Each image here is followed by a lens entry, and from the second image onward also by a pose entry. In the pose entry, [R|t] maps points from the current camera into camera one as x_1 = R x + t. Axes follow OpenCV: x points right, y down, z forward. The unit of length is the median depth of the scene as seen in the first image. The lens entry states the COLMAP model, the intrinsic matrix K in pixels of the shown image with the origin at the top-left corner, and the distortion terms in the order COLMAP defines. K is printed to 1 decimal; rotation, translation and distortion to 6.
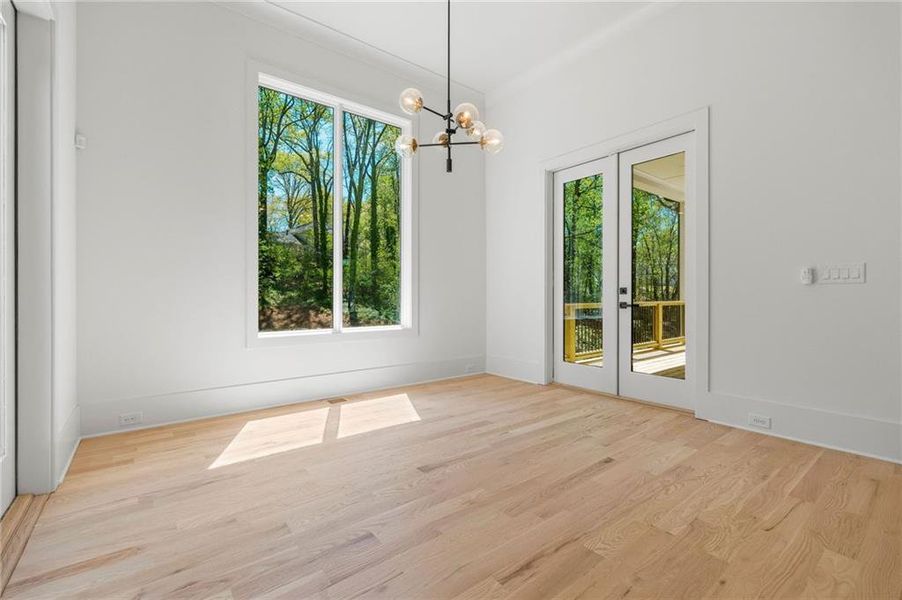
lens RADIAL K [[393.1, 0, 448.2], [0, 393.1, 298.5], [0, 0, 1]] dist [0.002270, 0.000154]
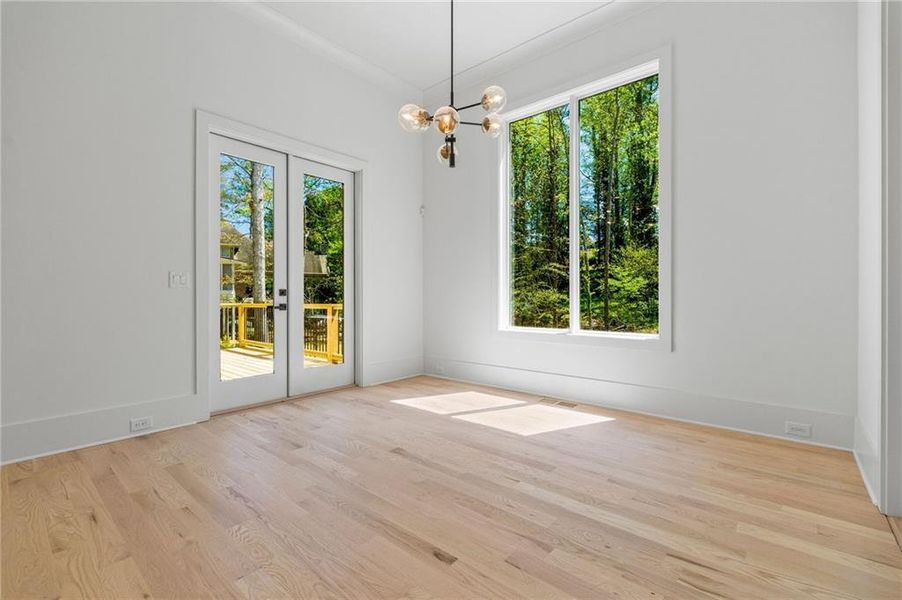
lens RADIAL K [[393.1, 0, 451.6], [0, 393.1, 296.2], [0, 0, 1]] dist [0.002270, 0.000154]
pose [[0.199263, -0.001236, -0.979945, 0.853374], [-0.000799, 0.999999, -0.001424, -0.006280], [0.979946, 0.001067, 0.199262, 0.733422]]
